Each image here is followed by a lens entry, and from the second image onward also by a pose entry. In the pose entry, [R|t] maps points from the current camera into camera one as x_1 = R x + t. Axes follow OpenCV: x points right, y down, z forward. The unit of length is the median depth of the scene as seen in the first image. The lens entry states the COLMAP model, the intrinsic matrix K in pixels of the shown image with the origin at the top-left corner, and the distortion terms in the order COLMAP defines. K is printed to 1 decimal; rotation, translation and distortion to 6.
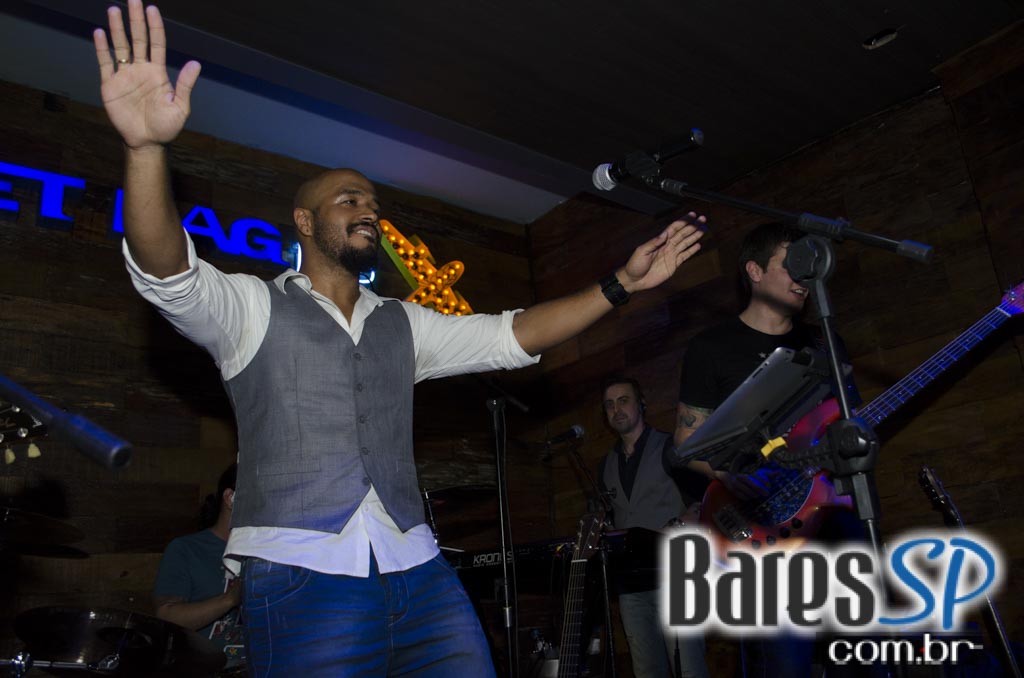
lens RADIAL K [[798.8, 0, 513.7], [0, 798.8, 340.9], [0, 0, 1]] dist [-0.076435, 0.009489]
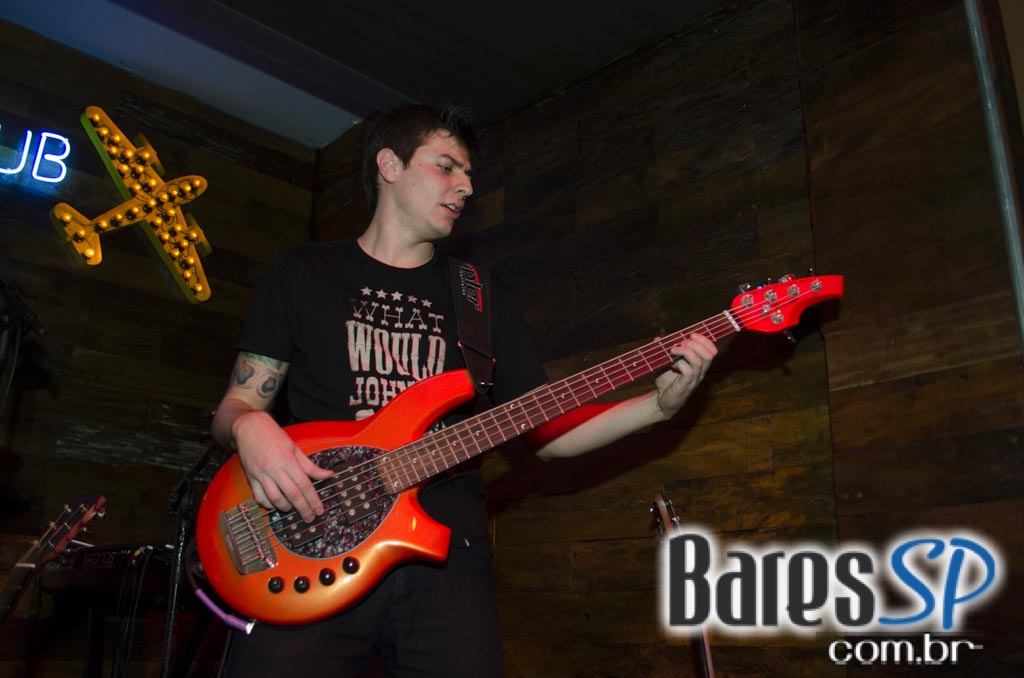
lens RADIAL K [[871.5, 0, 514.5], [0, 871.5, 340.3], [0, 0, 1]] dist [-0.069898, 0.009458]
pose [[0.991610, 0.117179, 0.054577, 0.216631], [-0.116766, 0.993102, -0.010694, 0.032307], [-0.055453, 0.004232, 0.998452, 0.163975]]
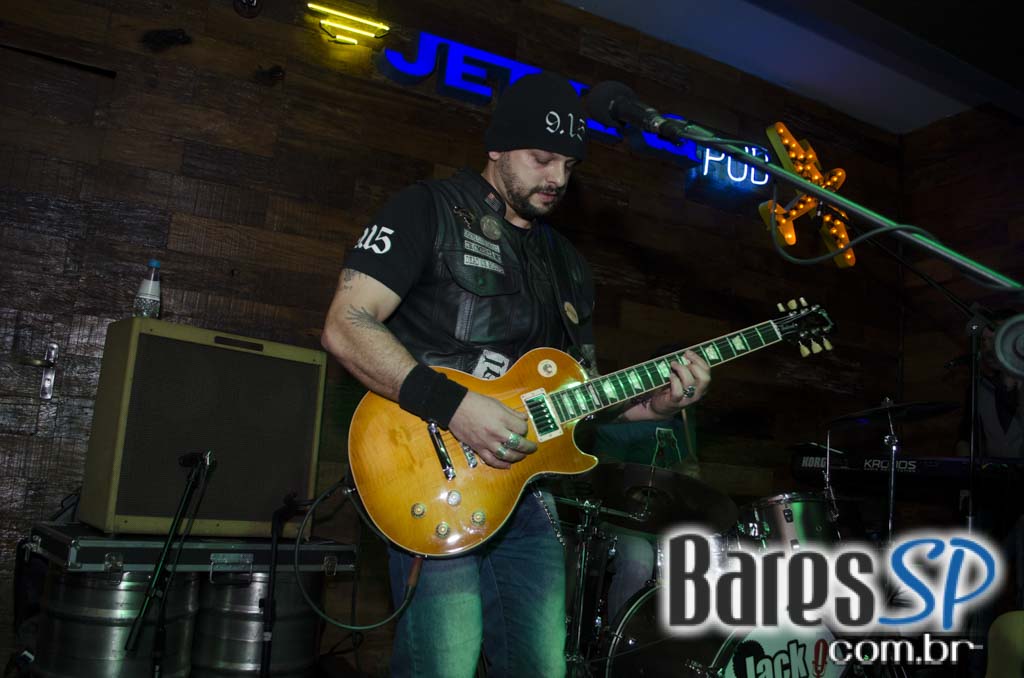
lens RADIAL K [[798.8, 0, 519.7], [0, 798.8, 339.4], [0, 0, 1]] dist [-0.076435, 0.009489]
pose [[0.966977, 0.122707, -0.223381, -0.225612], [-0.089023, 0.983880, 0.155096, -0.006575], [0.238812, -0.130088, 0.962313, -0.077444]]
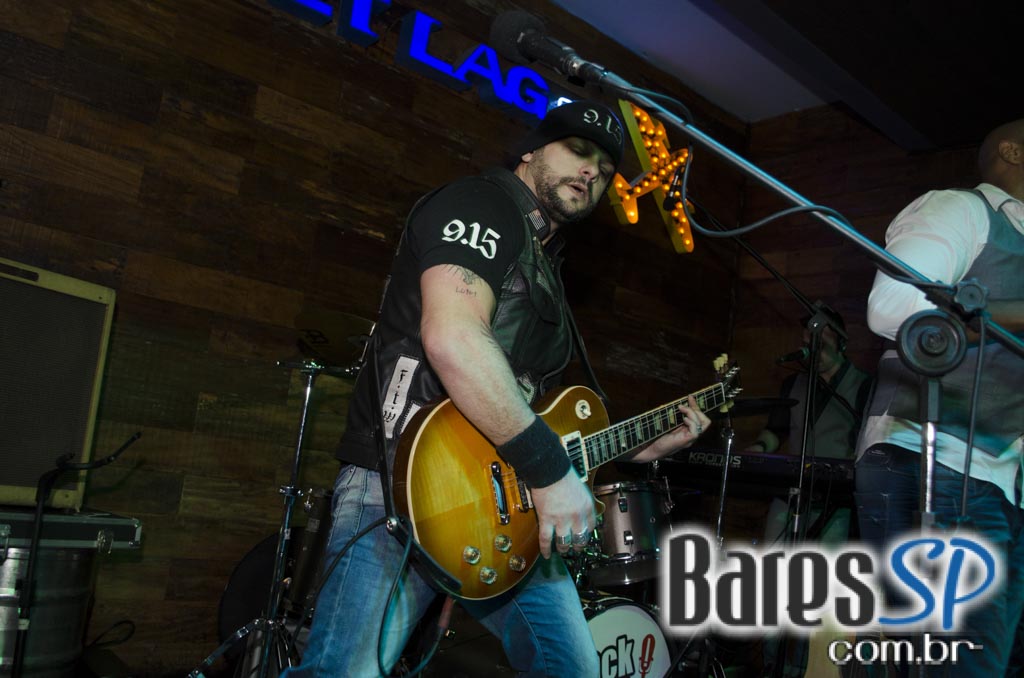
lens RADIAL K [[871.5, 0, 512.0], [0, 871.5, 336.8], [0, 0, 1]] dist [-0.069898, 0.009458]
pose [[0.977979, 0.208490, 0.009429, -0.254700], [-0.207483, 0.966393, 0.151775, 0.003640], [0.022532, -0.150389, 0.988370, -0.072690]]
